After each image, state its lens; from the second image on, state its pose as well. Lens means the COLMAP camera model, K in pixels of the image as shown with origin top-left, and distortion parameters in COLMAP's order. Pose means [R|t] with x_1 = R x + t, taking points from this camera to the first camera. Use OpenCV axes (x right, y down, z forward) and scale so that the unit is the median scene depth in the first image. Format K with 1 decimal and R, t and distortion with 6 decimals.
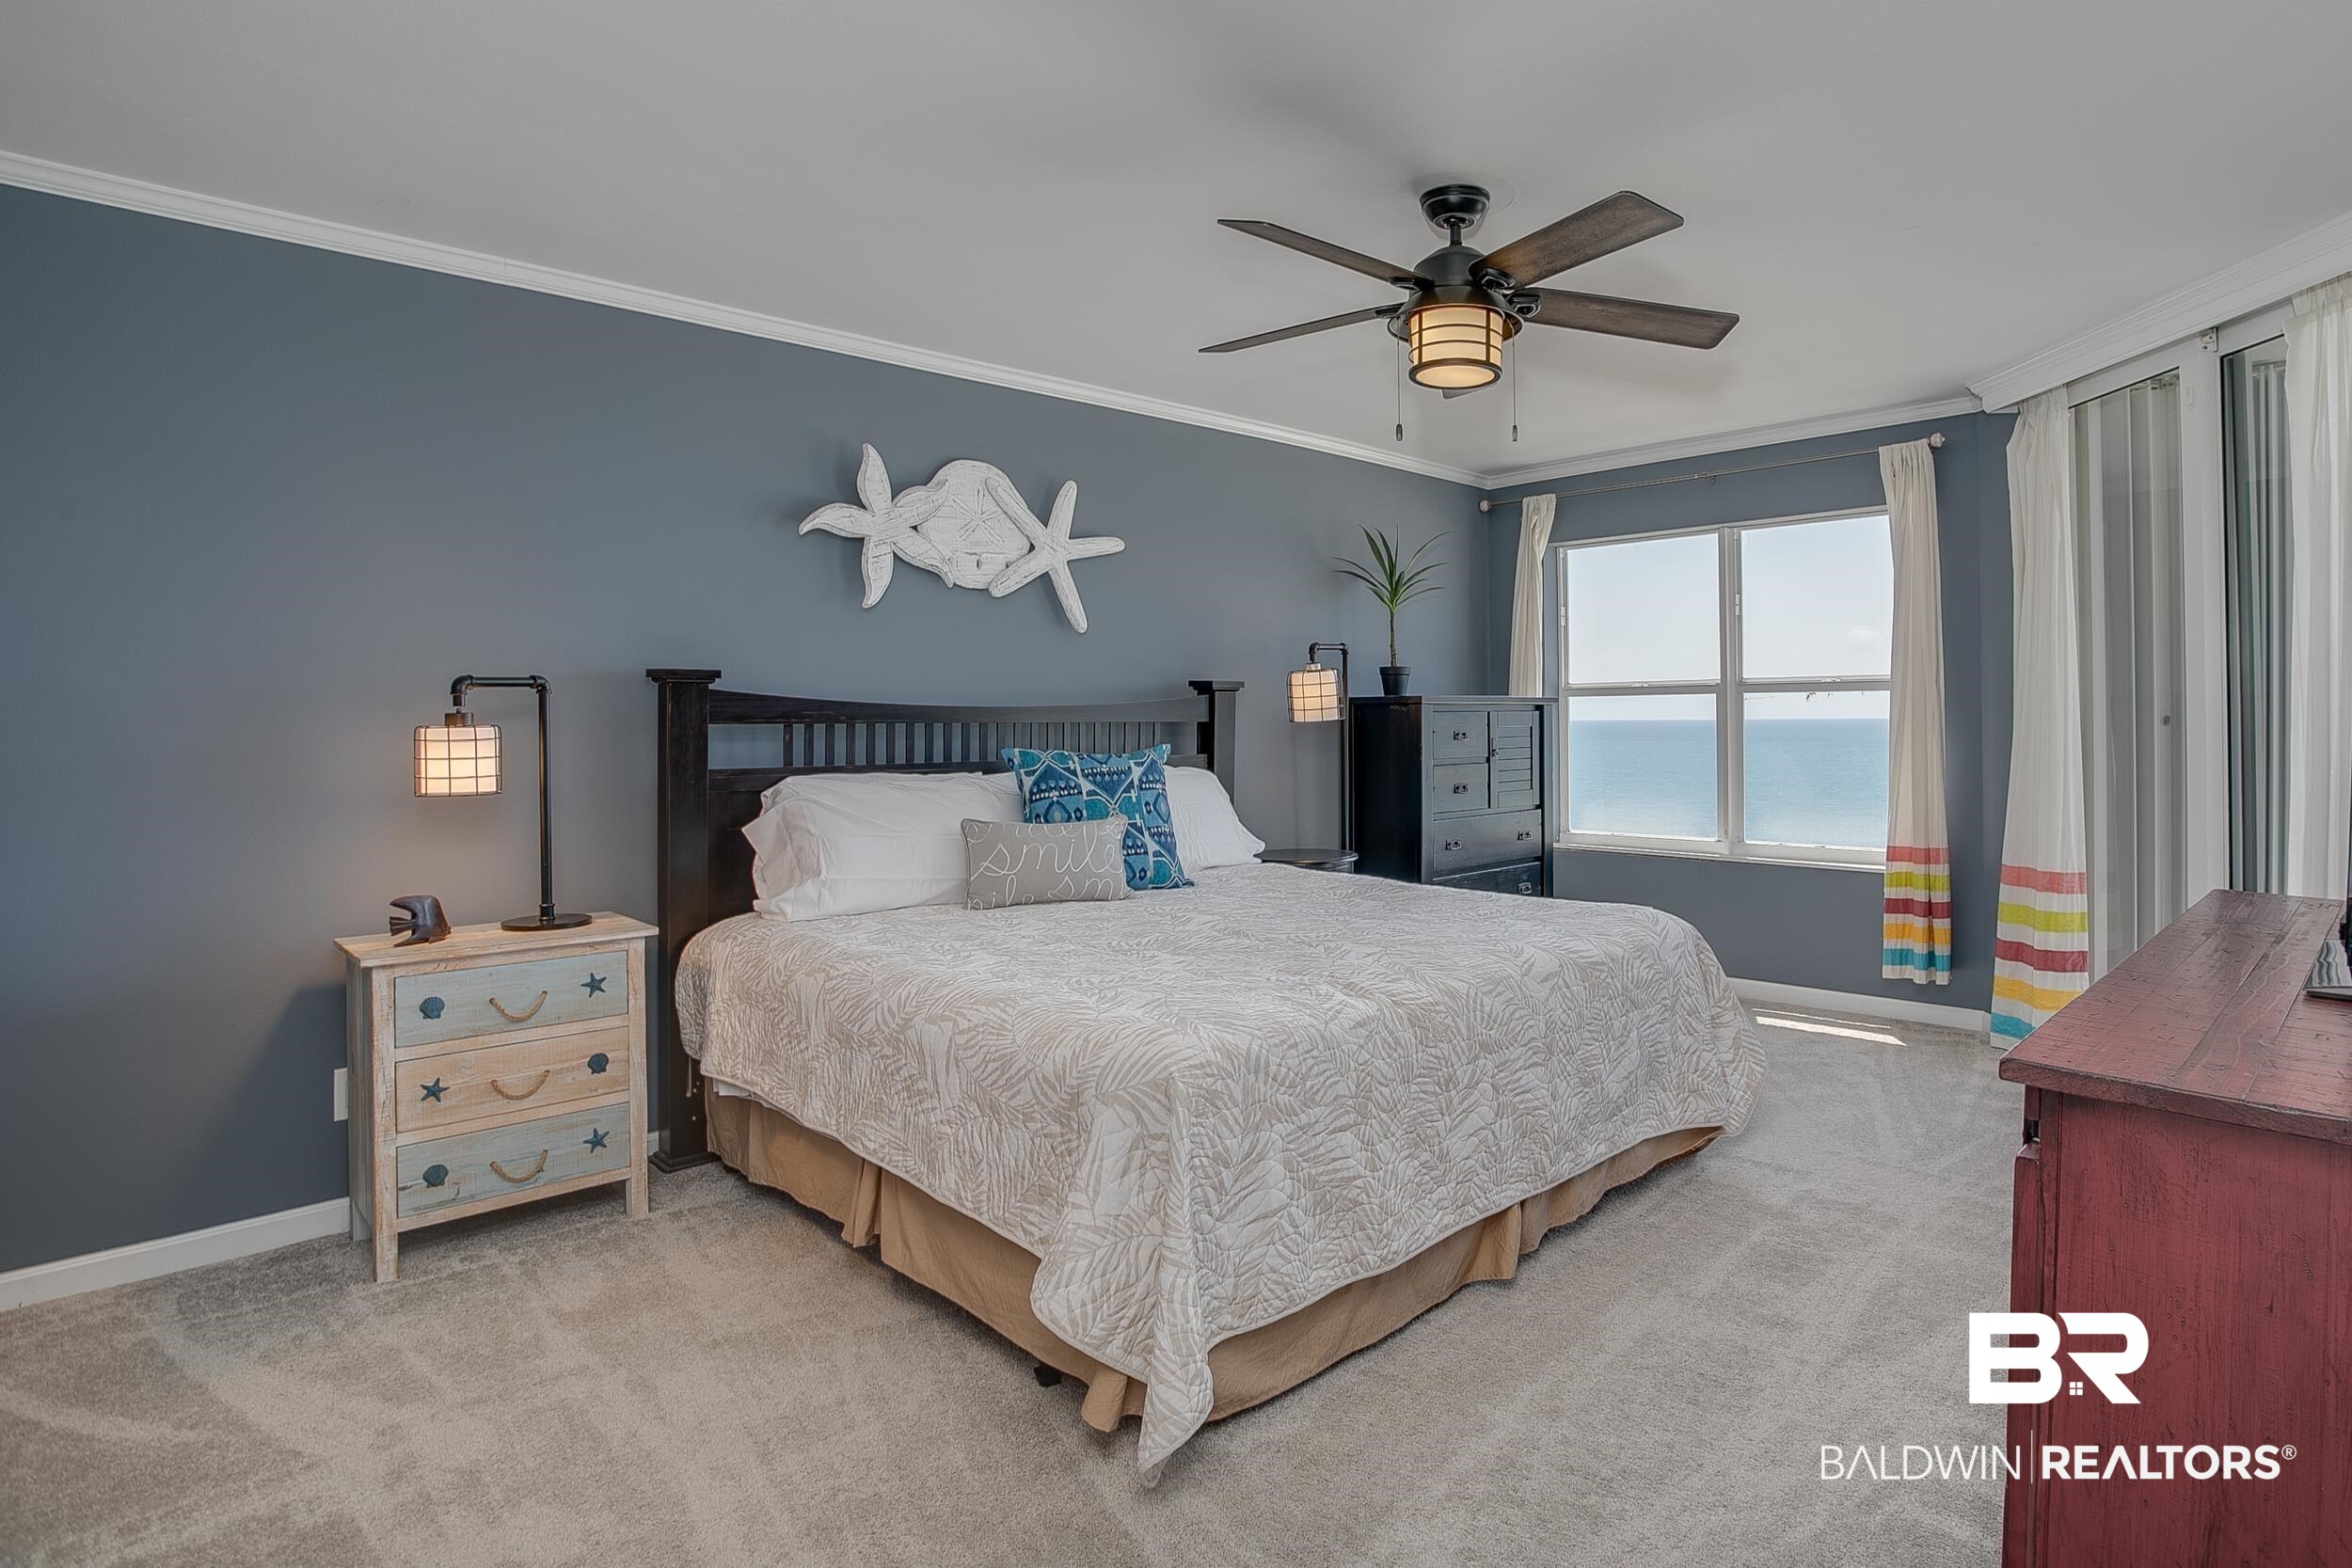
lens RADIAL K [[1213.5, 0, 1207.8], [0, 1213.5, 729.0], [0, 0, 1]] dist [-0.044353, 0.005678]
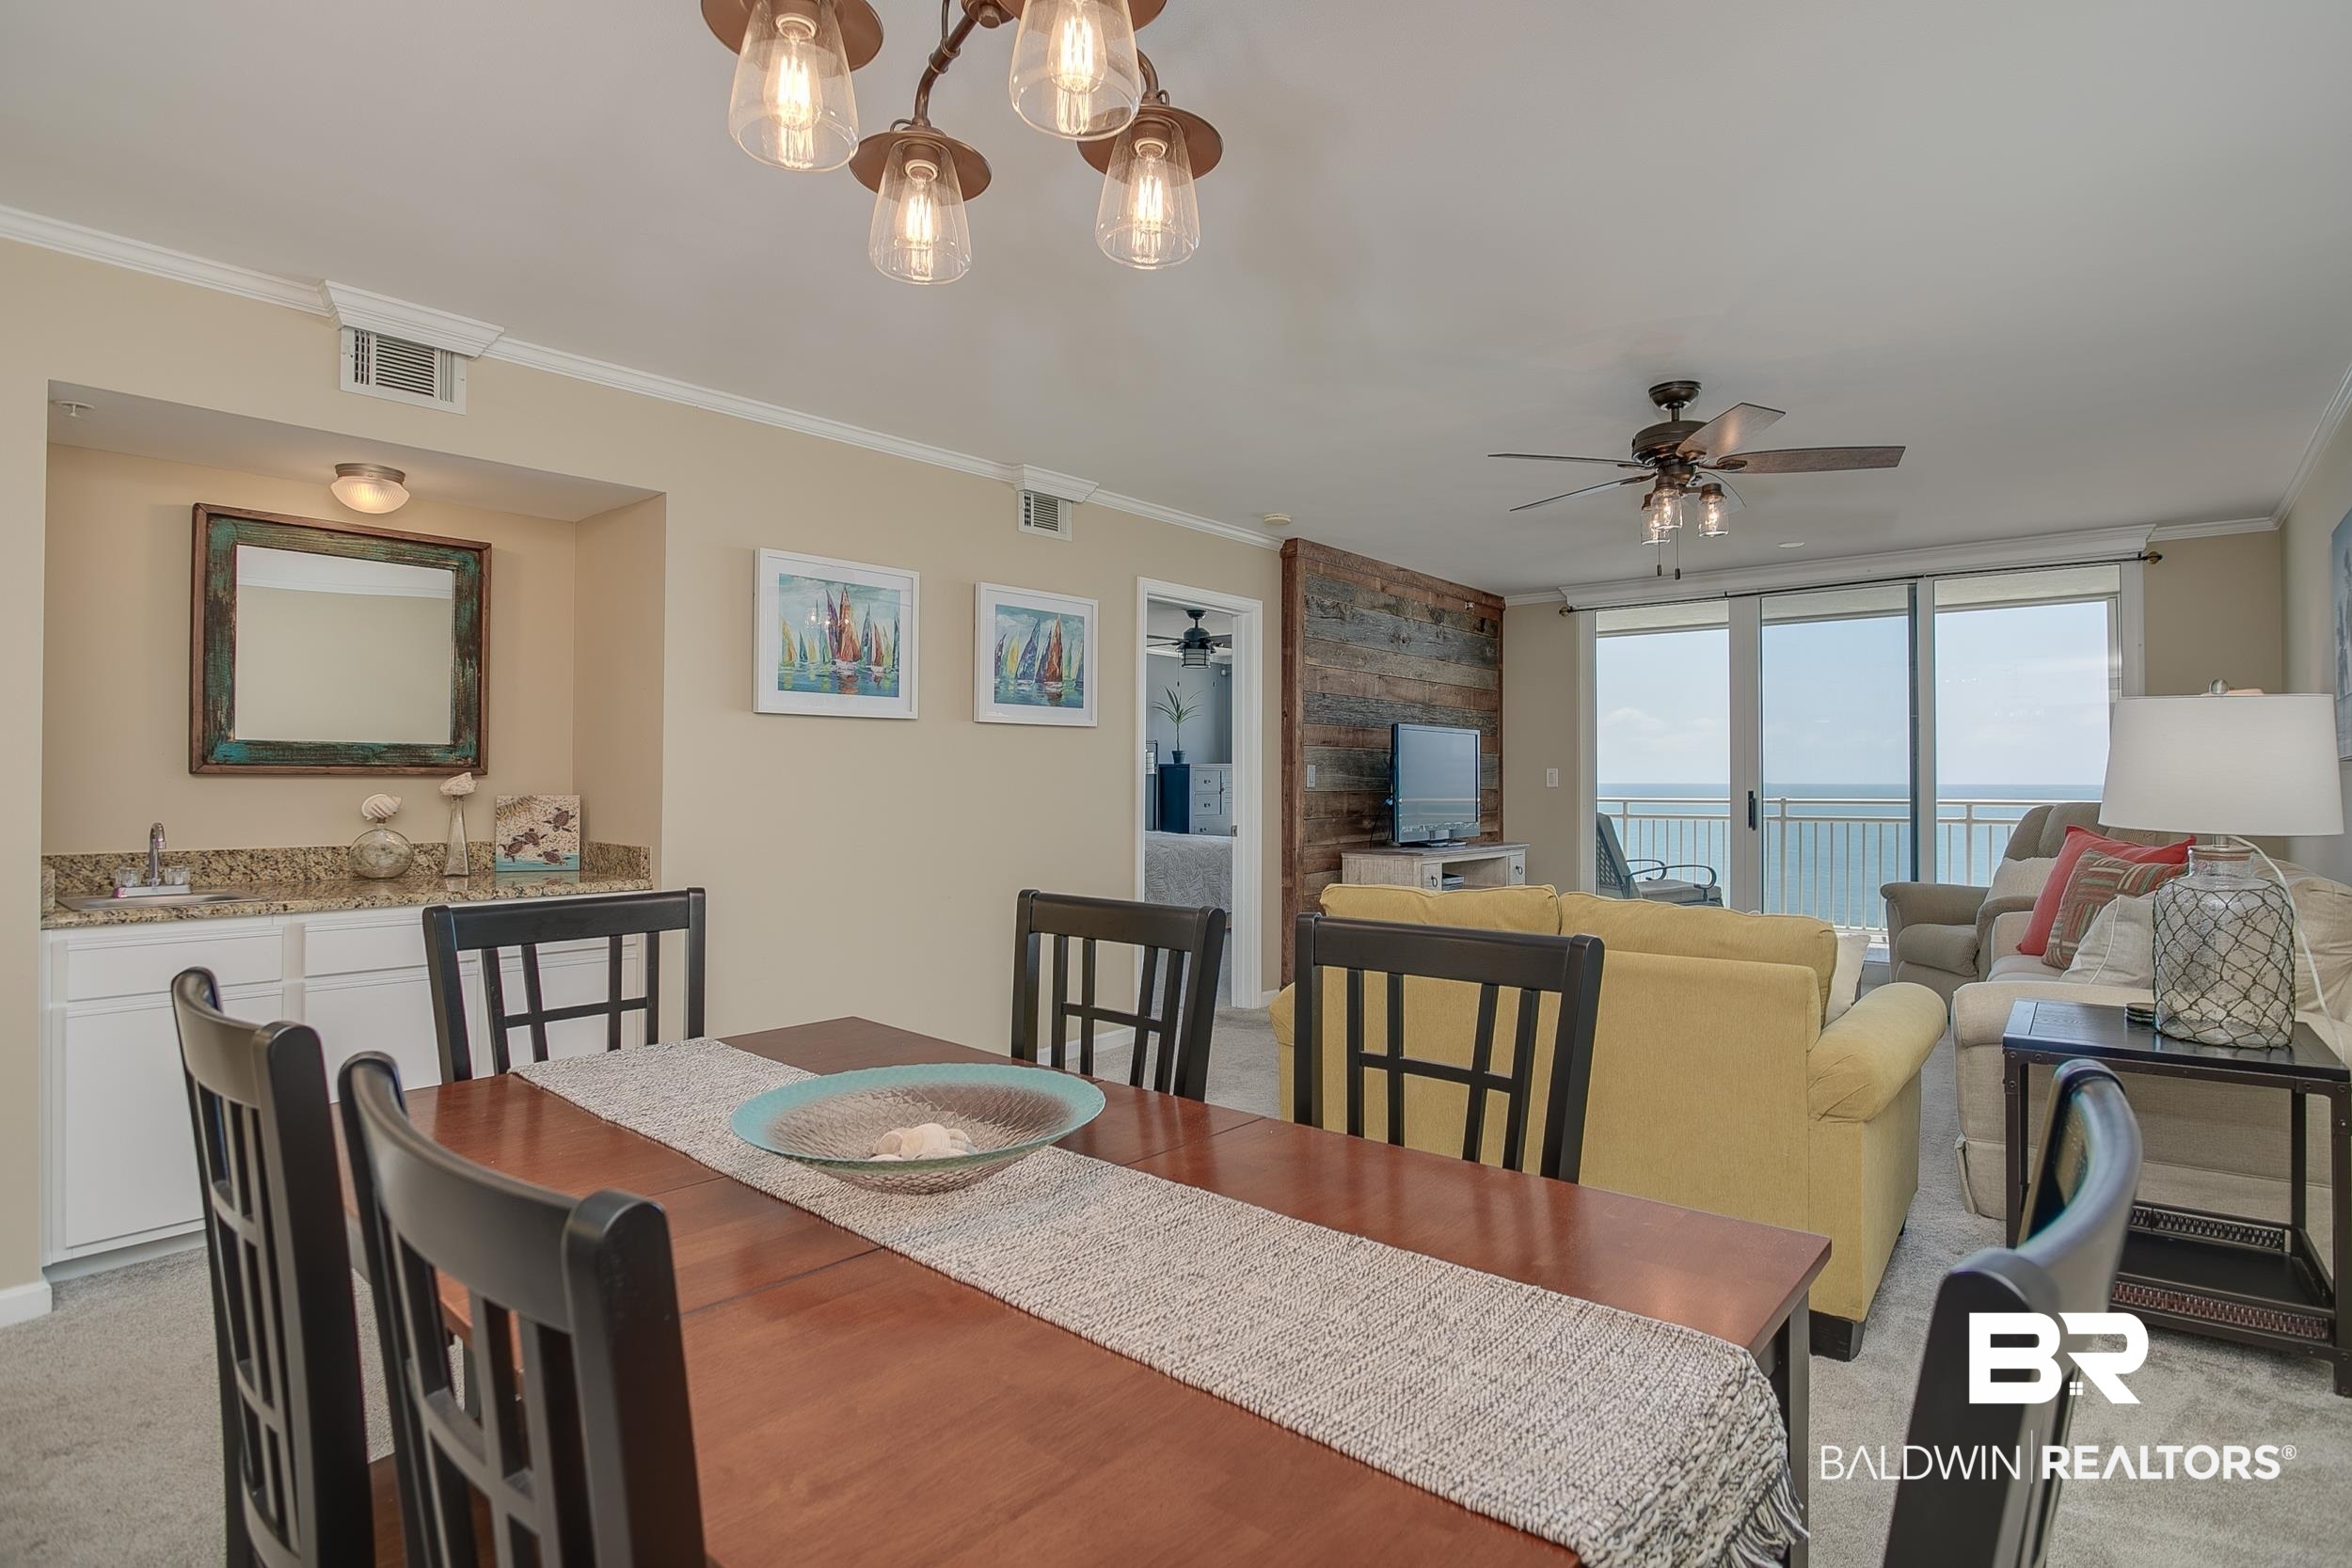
lens RADIAL K [[1152.7, 0, 1172.7], [0, 1152.7, 781.5], [0, 0, 1]] dist [-0.044120, 0.001915]
pose [[0.989930, 0.005018, 0.141469, -0.233179], [-0.003970, 0.999963, -0.007687, 0.032996], [-0.141503, 0.007048, 0.989913, -1.636562]]
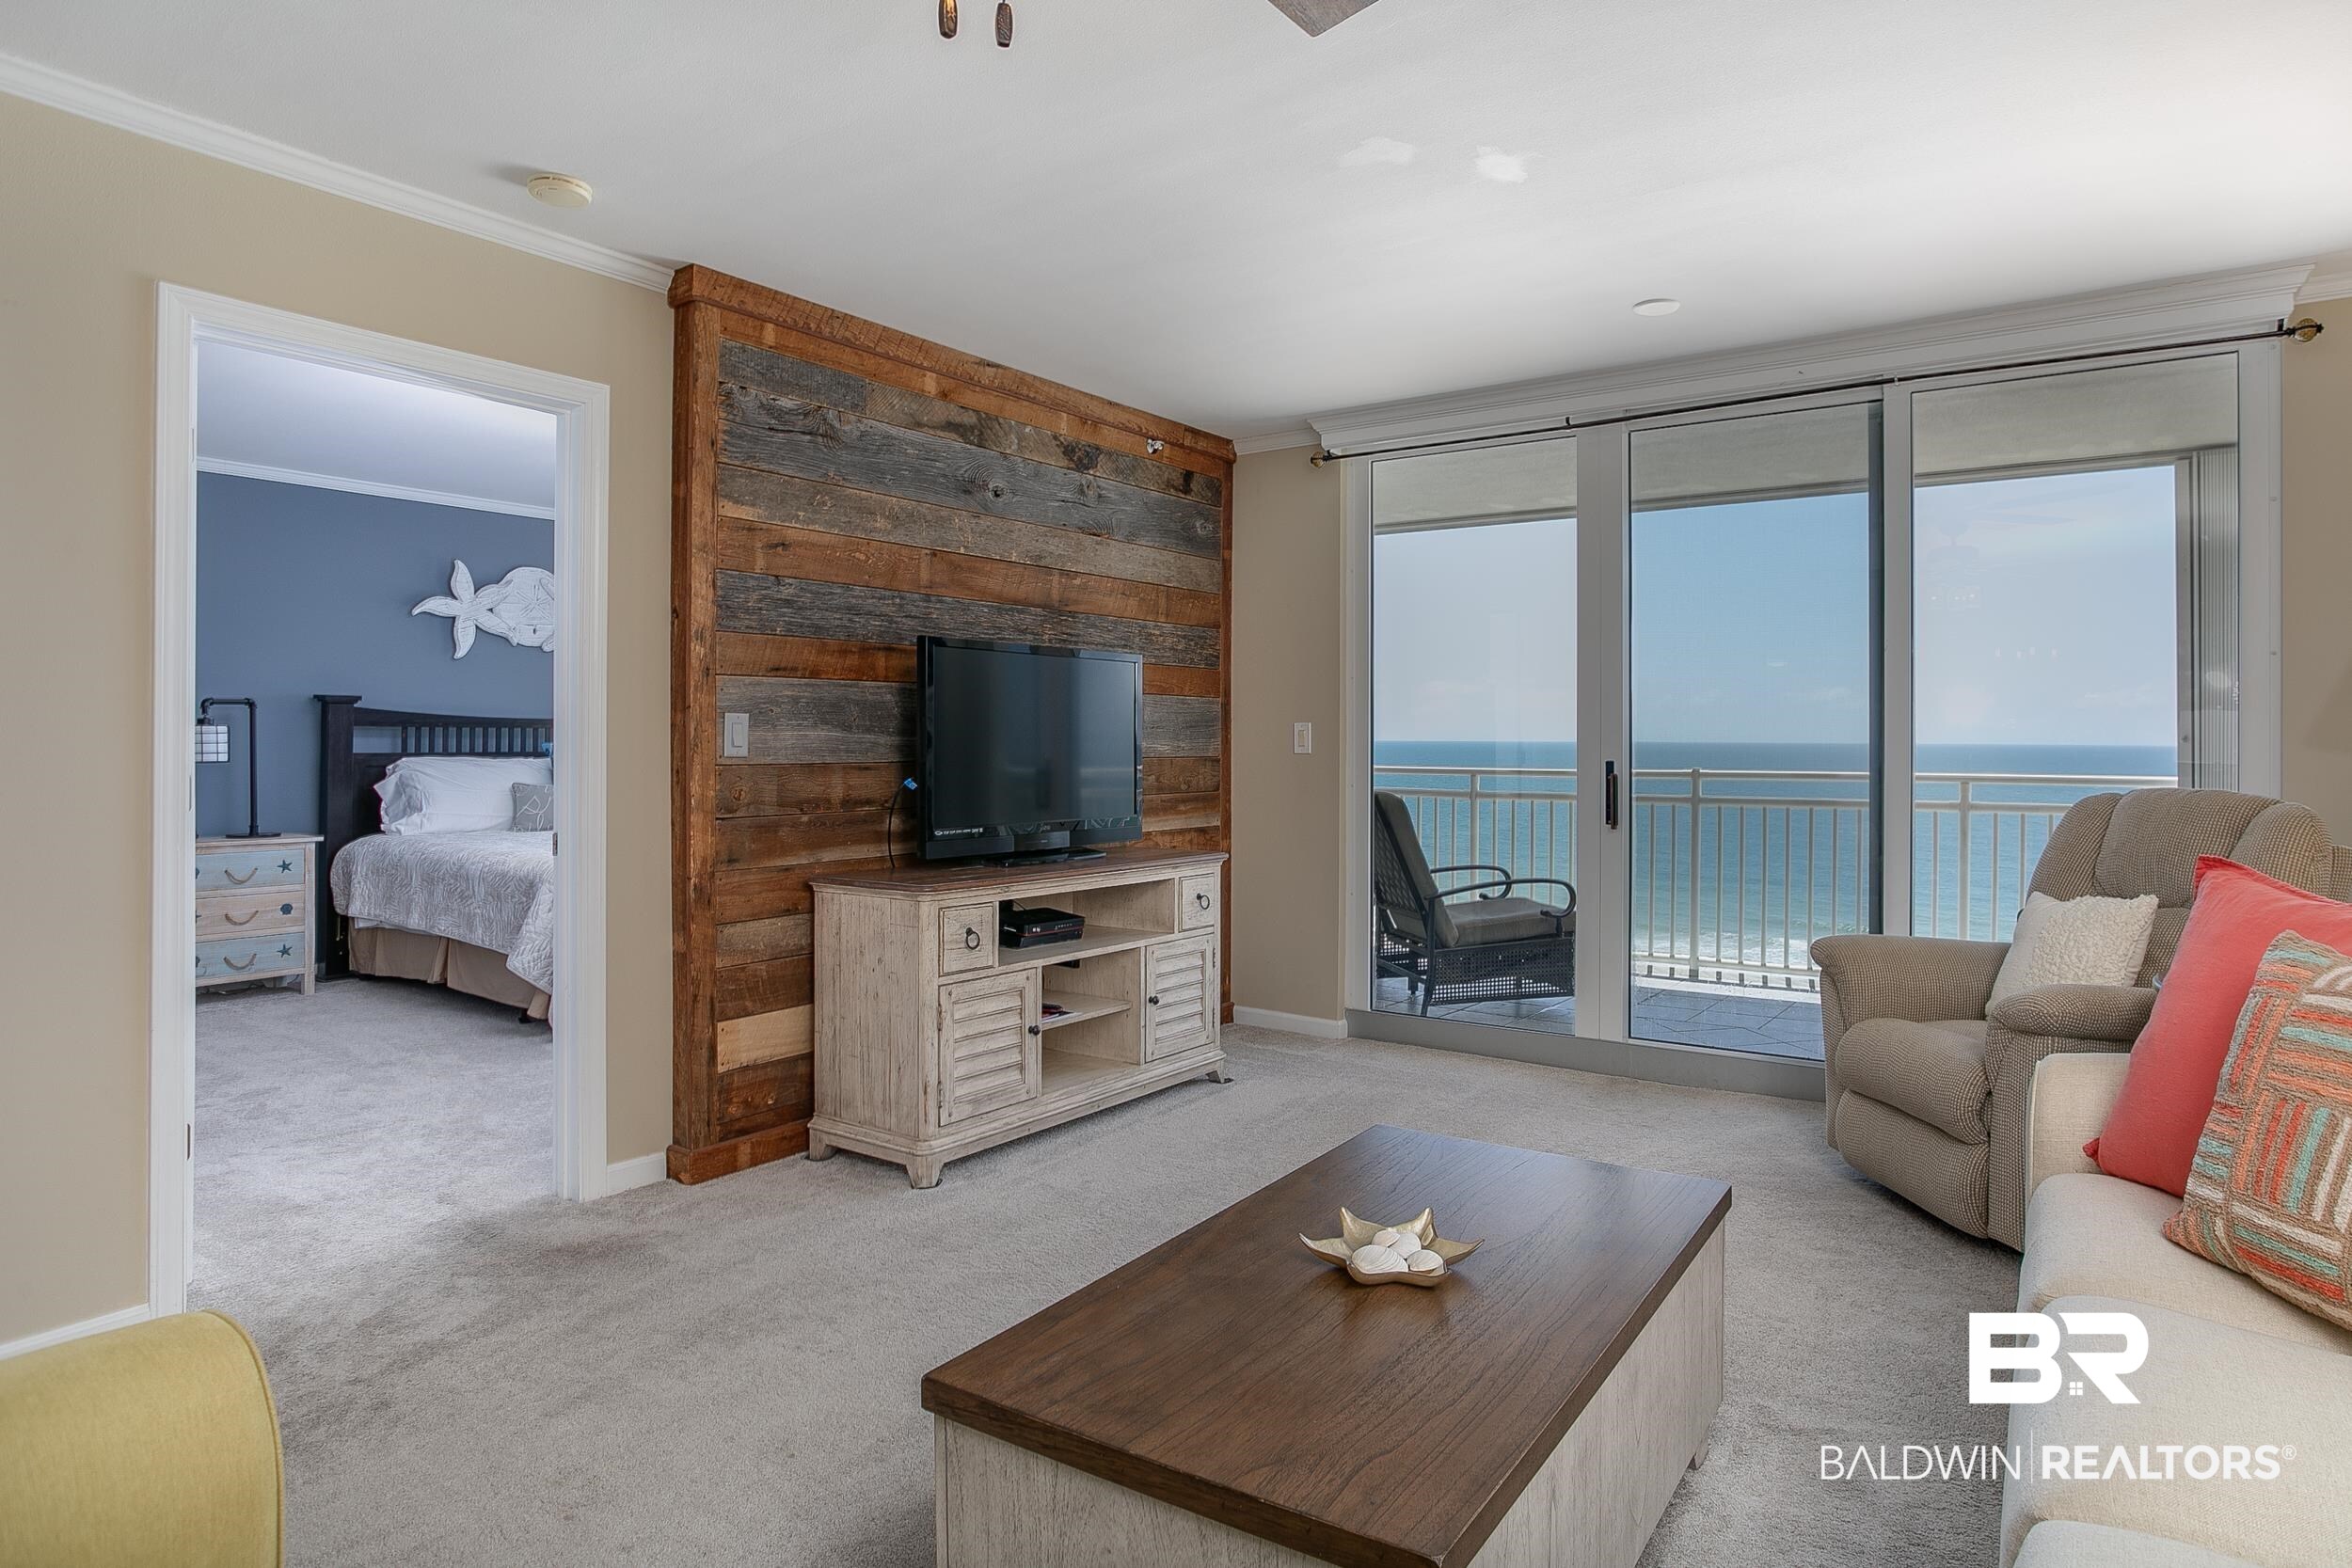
lens RADIAL K [[1282.5, 0, 1221.5], [0, 1282.5, 737.5], [0, 0, 1]] dist [-0.035108, 0.003832]
pose [[0.973591, 0.007683, 0.228170, 0.364083], [-0.005809, 0.999944, -0.008883, 0.019368], [-0.228226, 0.007323, 0.973581, -0.989505]]
